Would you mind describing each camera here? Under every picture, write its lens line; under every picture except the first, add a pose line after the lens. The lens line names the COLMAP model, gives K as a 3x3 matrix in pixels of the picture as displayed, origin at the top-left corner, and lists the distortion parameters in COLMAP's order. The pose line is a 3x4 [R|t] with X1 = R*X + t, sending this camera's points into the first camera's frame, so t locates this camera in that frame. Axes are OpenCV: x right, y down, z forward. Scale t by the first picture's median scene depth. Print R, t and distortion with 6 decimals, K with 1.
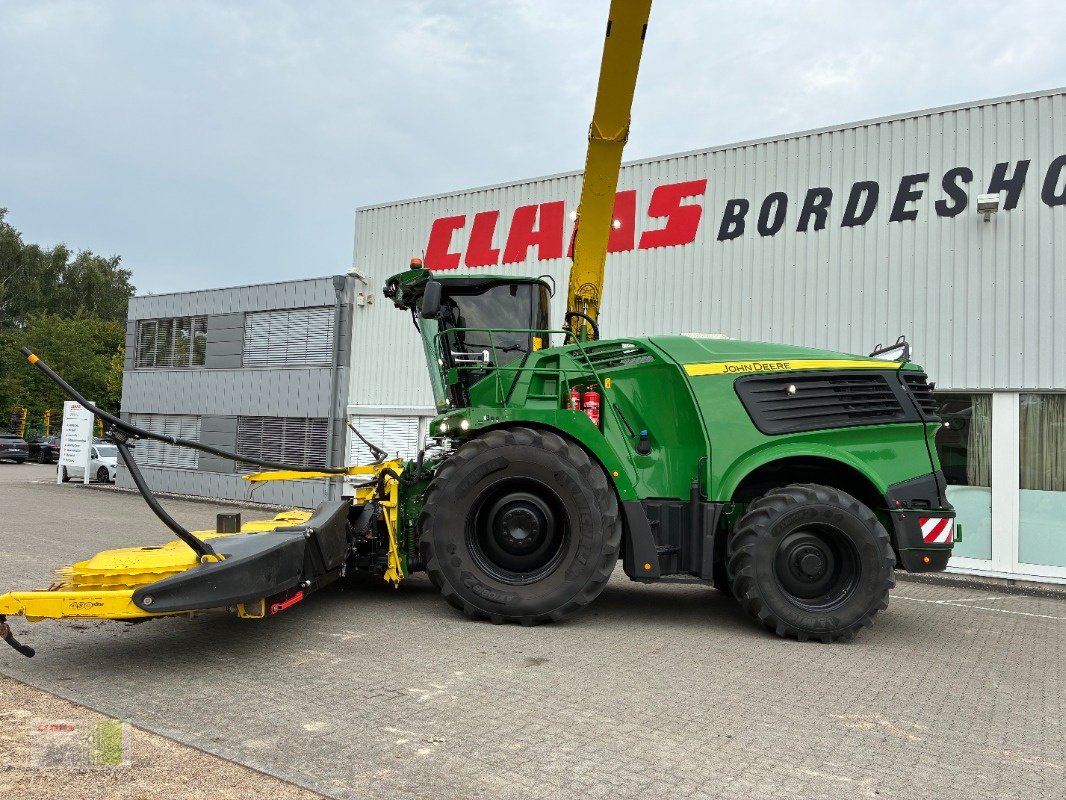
lens RADIAL K [[809.8, 0, 528.5], [0, 809.8, 395.9], [0, 0, 1]] dist [0.053676, -0.051717]
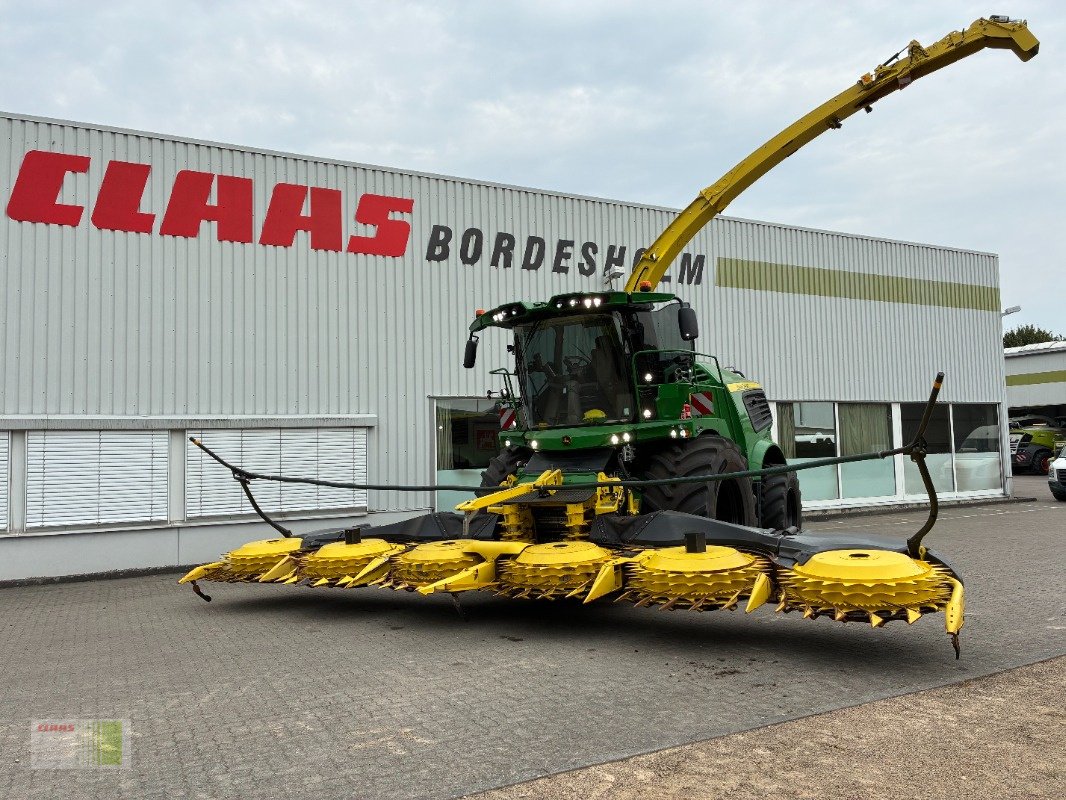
lens RADIAL K [[805.7, 0, 529.8], [0, 805.7, 401.3], [0, 0, 1]] dist [0.043029, -0.032804]
pose [[0.498361, -0.001098, 0.866969, -0.762616], [-0.008821, 0.999941, 0.006337, -0.010575], [-0.866925, -0.010806, 0.498321, 0.401691]]
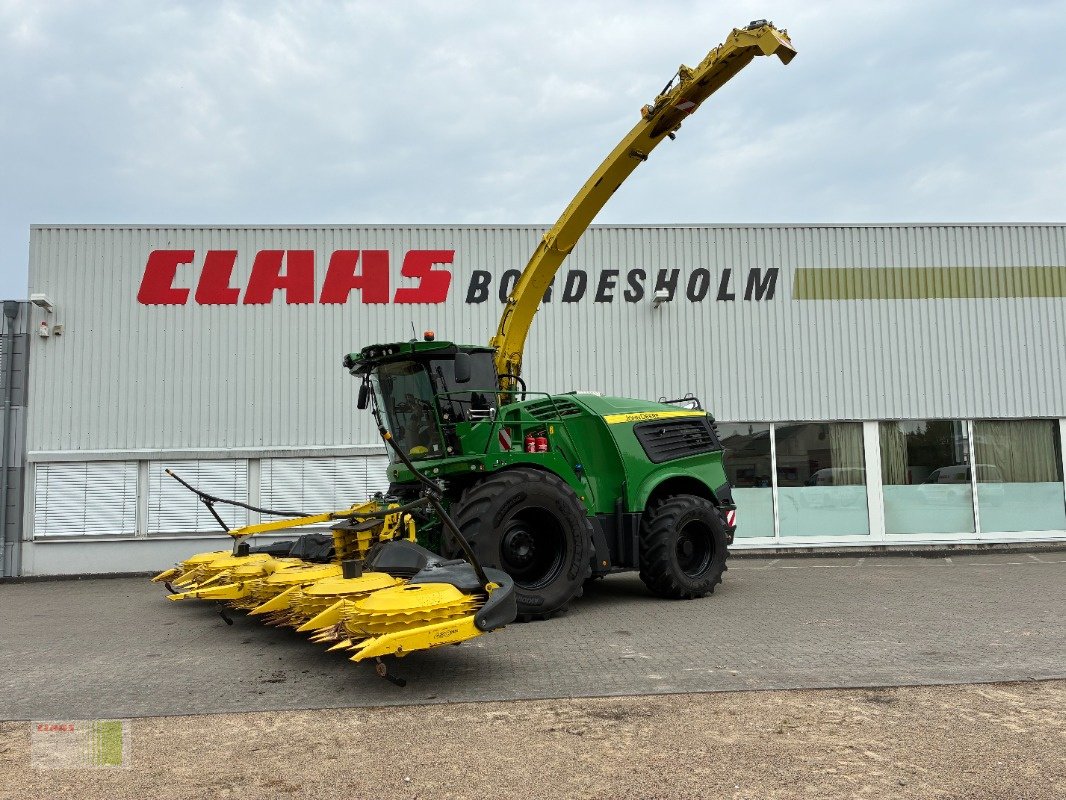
lens RADIAL K [[809.8, 0, 531.0], [0, 809.8, 394.0], [0, 0, 1]] dist [0.053676, -0.051717]
pose [[0.805409, -0.001428, 0.592718, -0.483584], [0.018510, 0.999570, -0.022743, -0.030834], [-0.592431, 0.029288, 0.805089, -0.030165]]
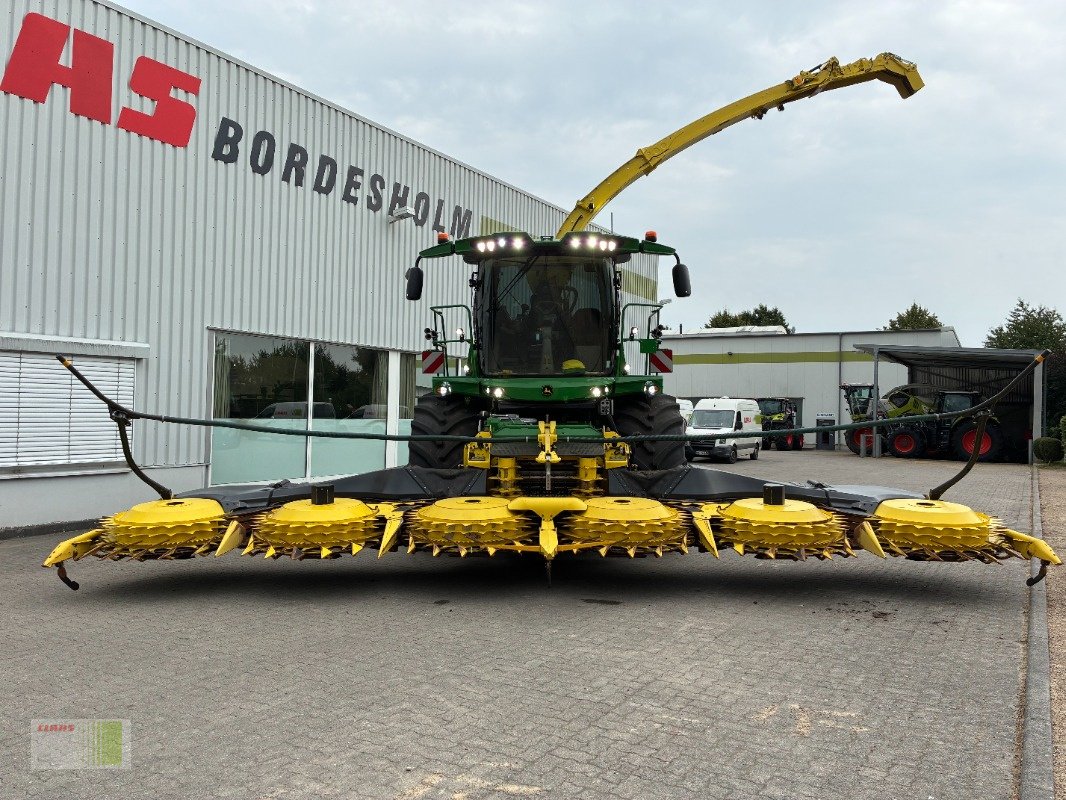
lens RADIAL K [[809.8, 0, 533.3], [0, 809.8, 393.4], [0, 0, 1]] dist [0.053676, -0.051717]
pose [[-0.017570, -0.021879, 0.999606, -0.797396], [-0.083537, 0.996297, 0.020339, 0.019922], [-0.996350, -0.083147, -0.019333, 0.773497]]
